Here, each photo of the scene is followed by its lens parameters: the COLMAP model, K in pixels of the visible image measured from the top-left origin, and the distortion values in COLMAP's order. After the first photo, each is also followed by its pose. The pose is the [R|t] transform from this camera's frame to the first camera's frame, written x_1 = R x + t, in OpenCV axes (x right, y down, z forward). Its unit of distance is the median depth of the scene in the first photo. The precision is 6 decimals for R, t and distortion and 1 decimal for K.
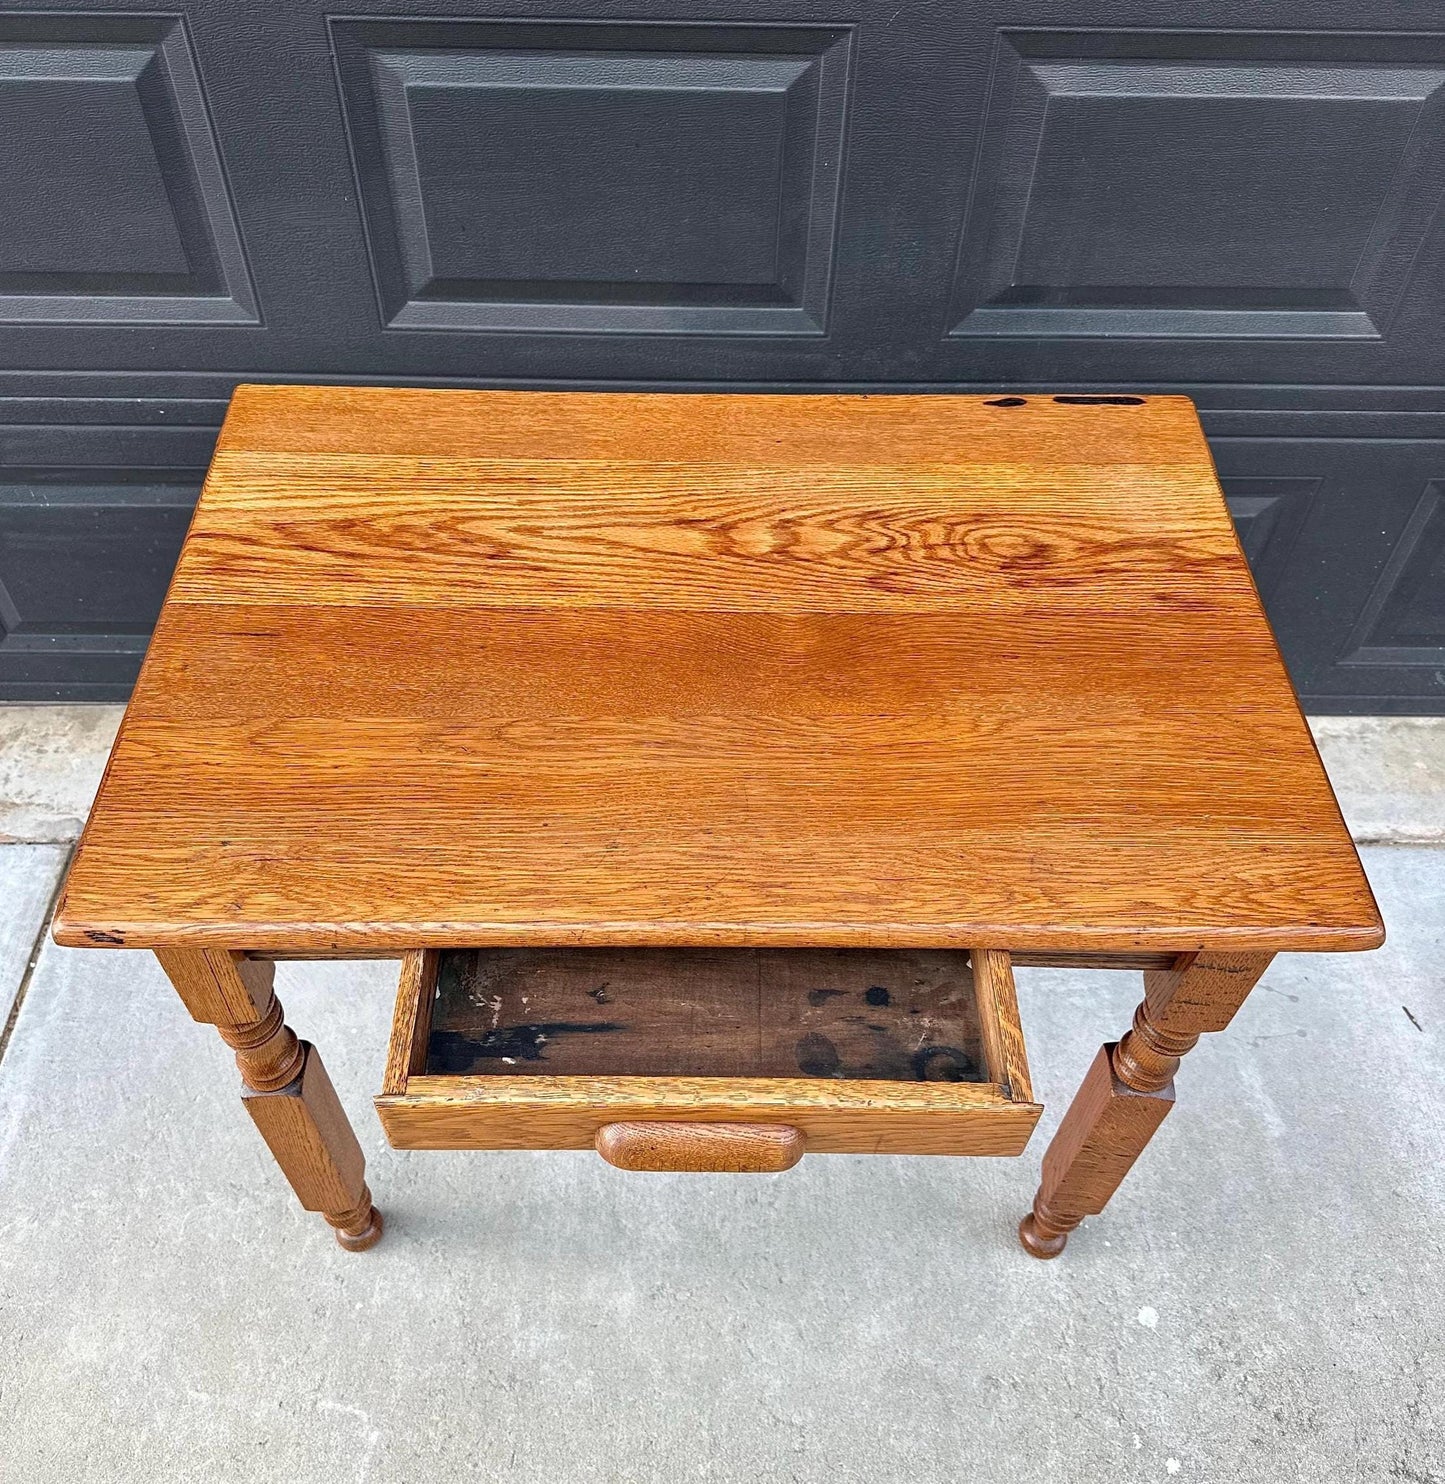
lens RADIAL K [[1389.1, 0, 699.3], [0, 1389.1, 742.9], [0, 0, 1]] dist [-0.006978, 0.000000]
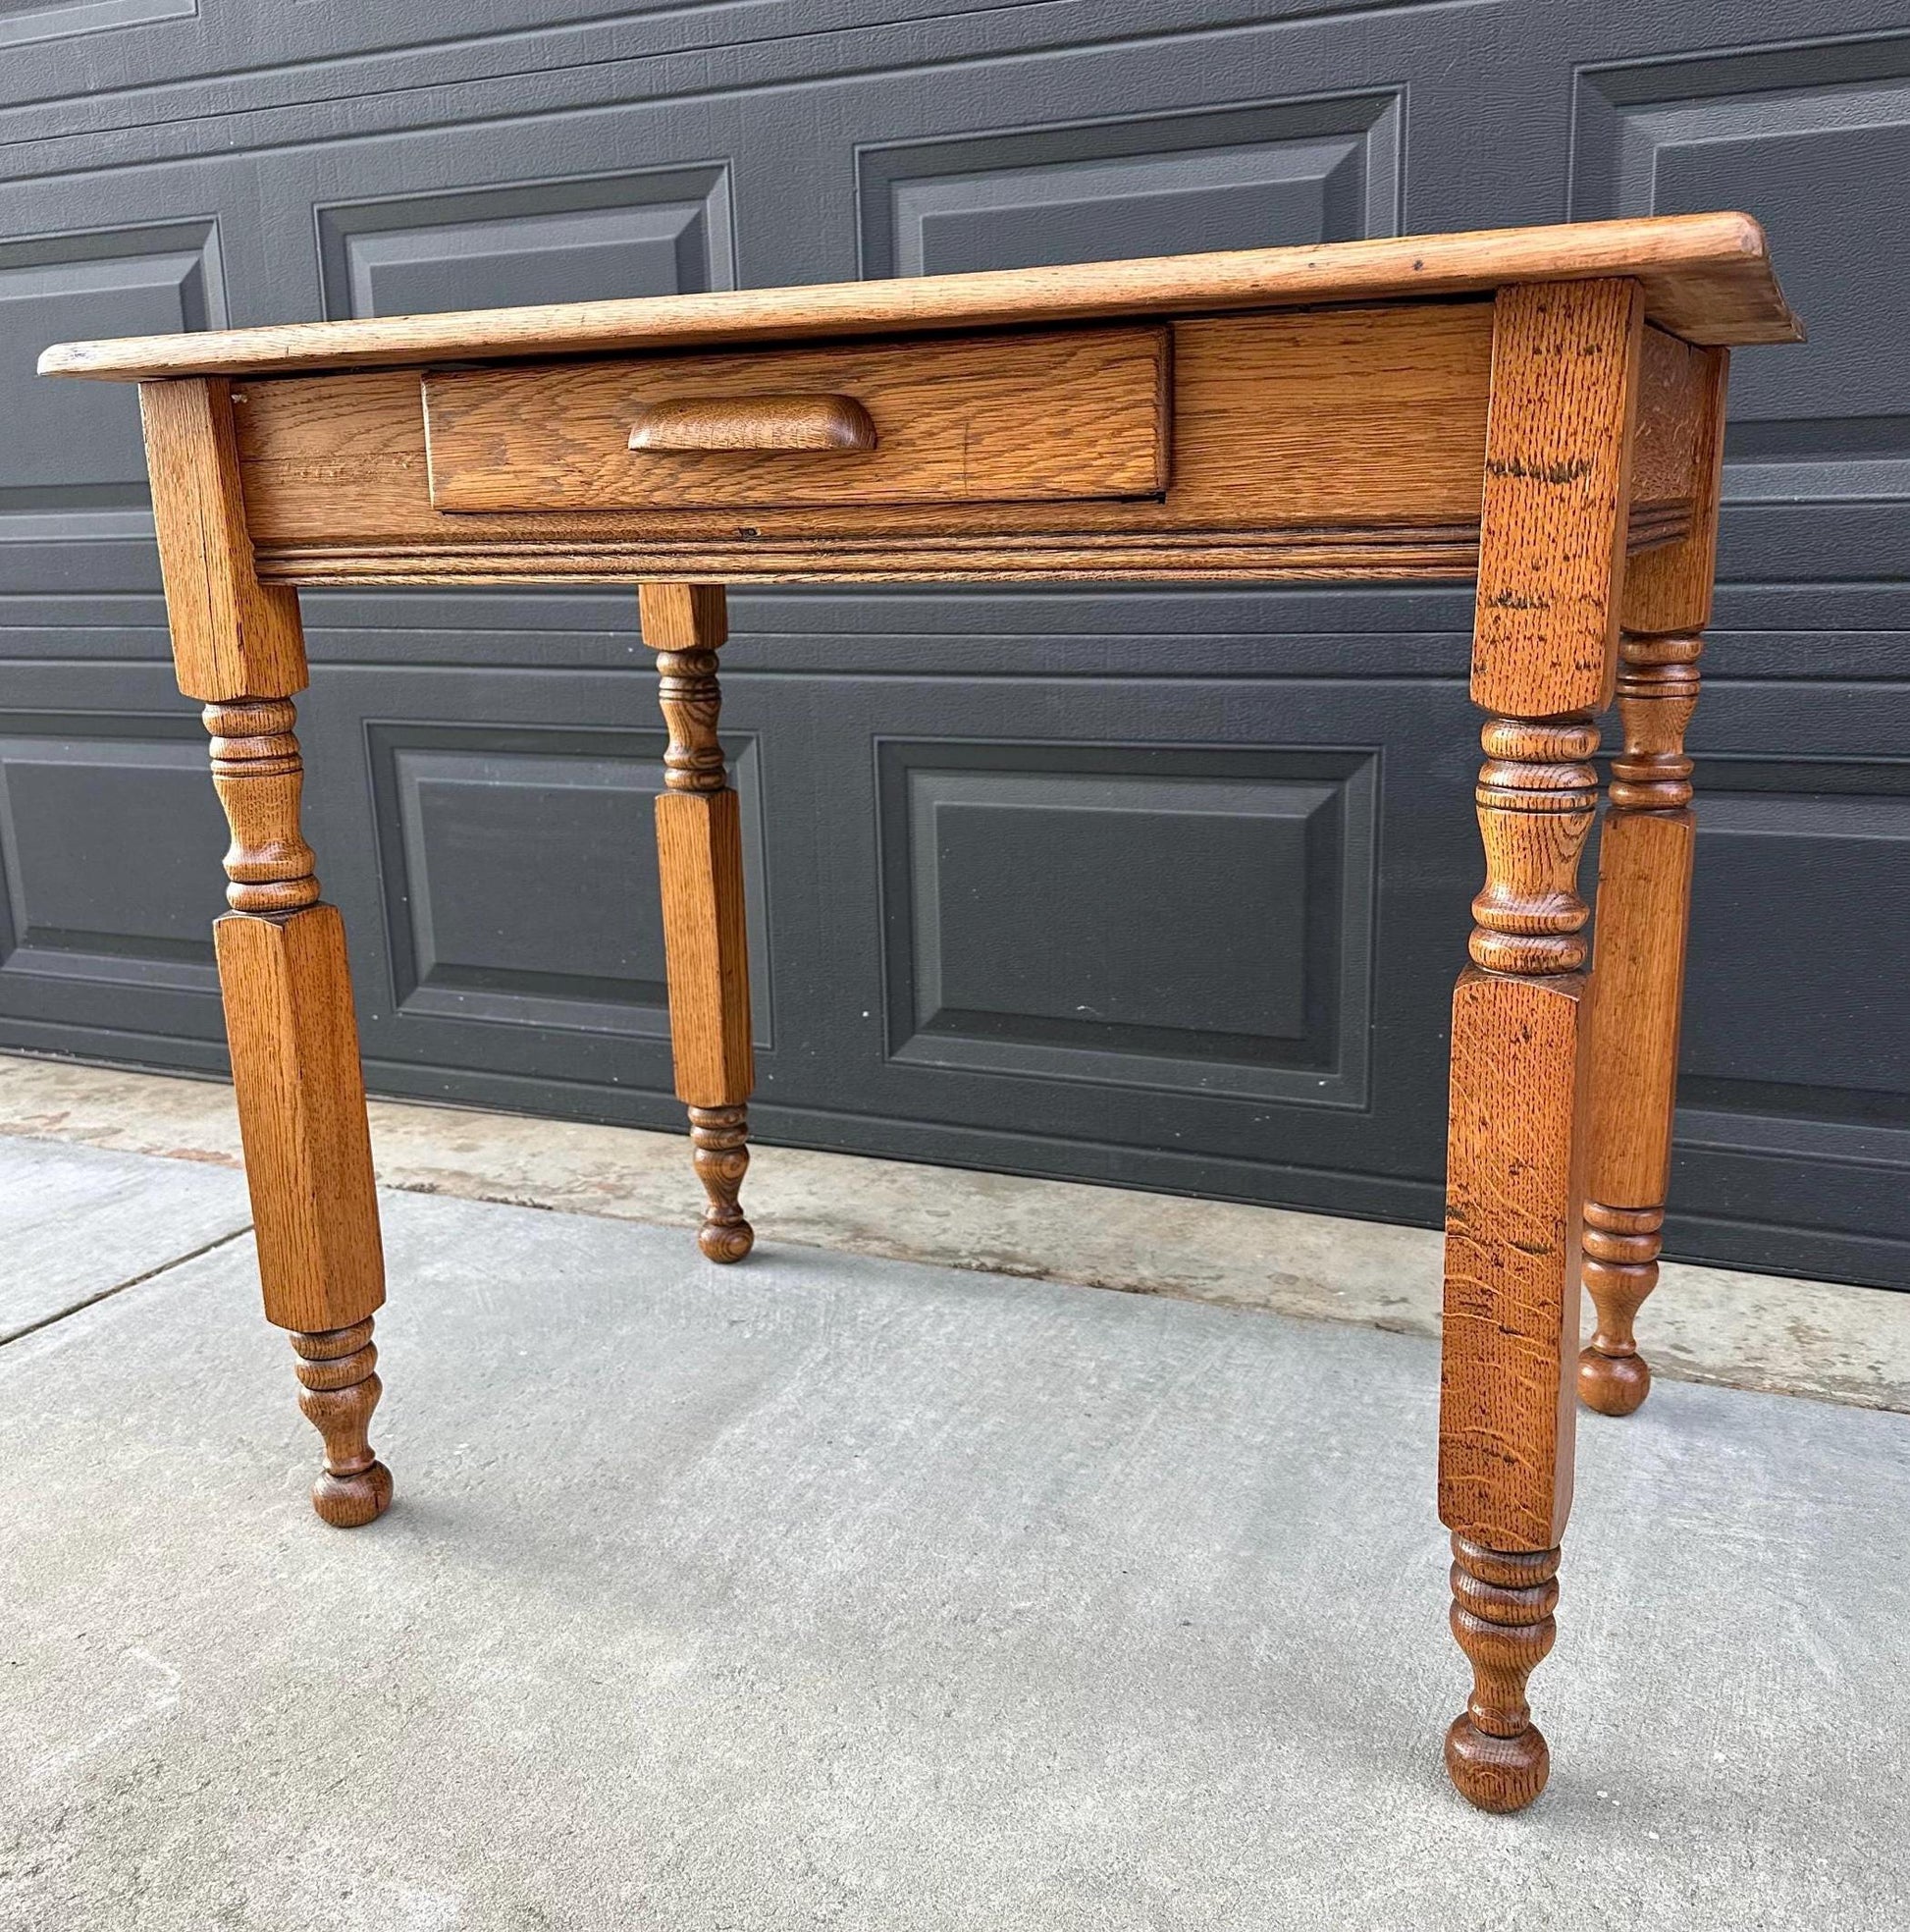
lens RADIAL K [[1892.5, 0, 973.7], [0, 1892.5, 988.7], [0, 0, 1]] dist [0.084115, 0.000000]
pose [[0.911890, 0.062862, -0.405592, 0.341728], [-0.291346, 0.795185, -0.531787, 0.558586], [0.289092, 0.603099, 0.743436, 0.328270]]
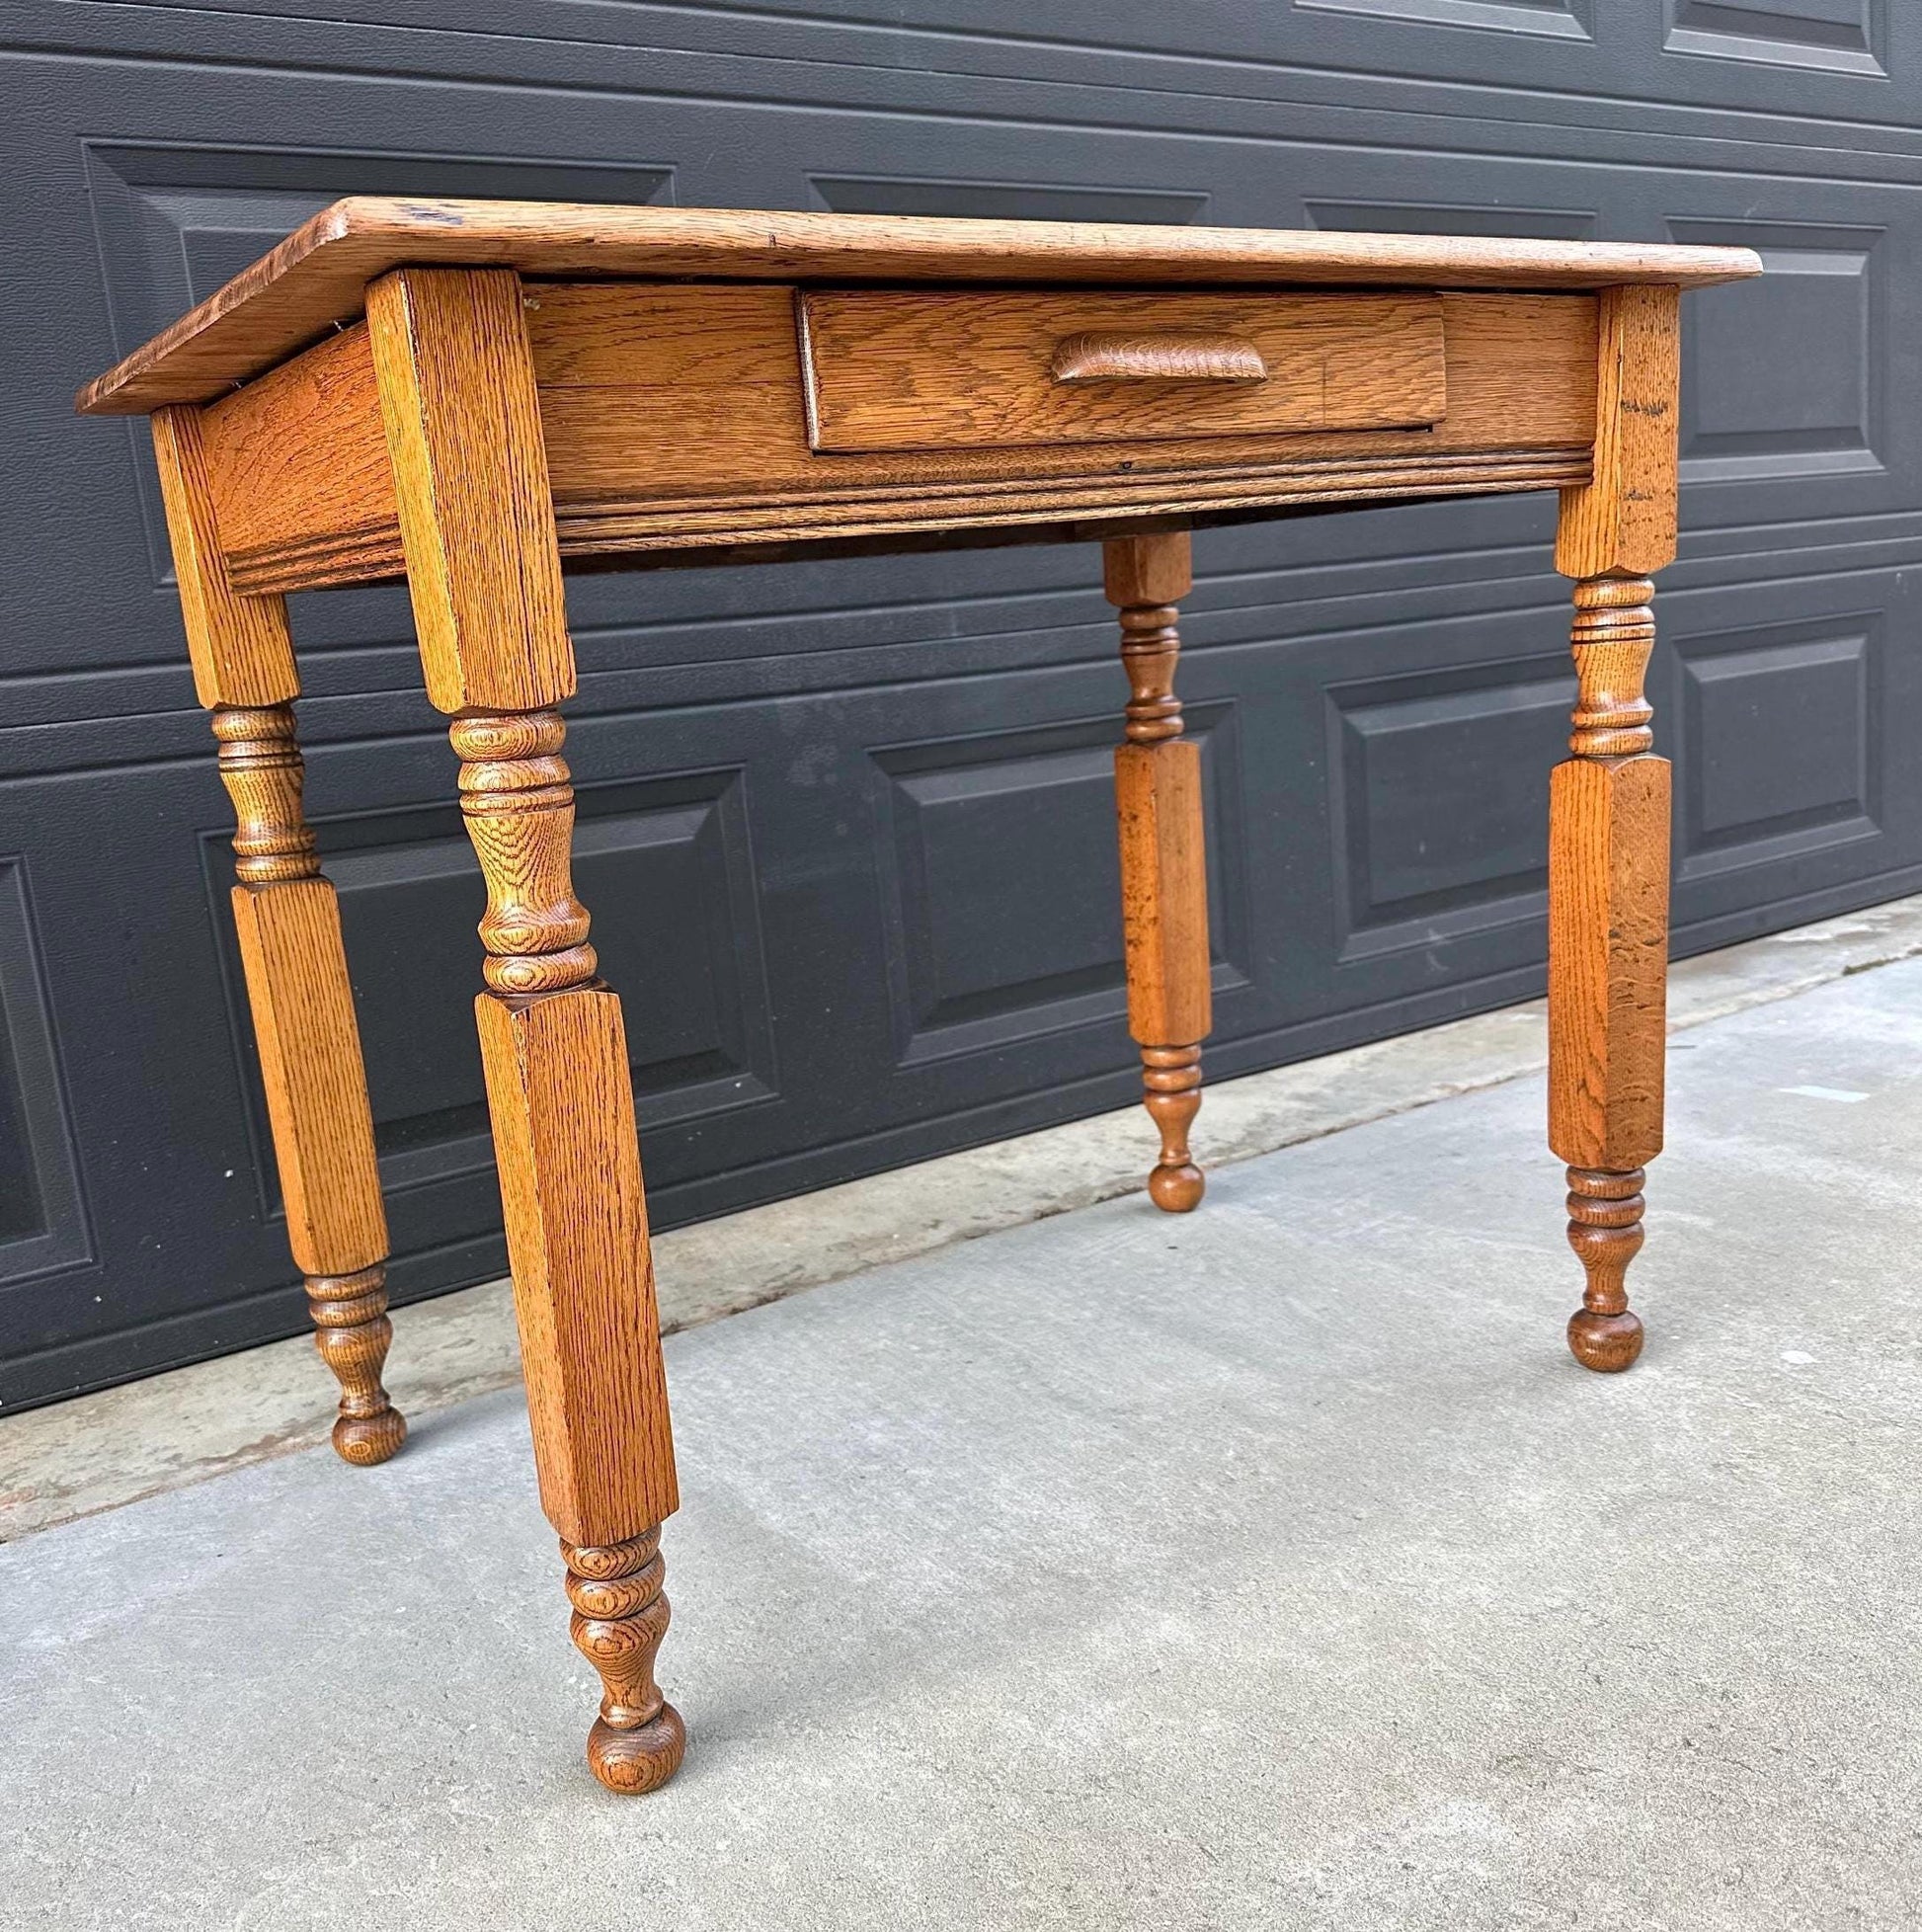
lens RADIAL K [[1844.9, 0, 921.3], [0, 1844.9, 1000.5], [0, 0, 1]] dist [0.063613, 0.000000]
pose [[0.840173, -0.198165, 0.504817, -0.444960], [0.473148, 0.722748, -0.503752, 0.546114], [-0.265030, 0.662092, 0.700995, 0.379070]]
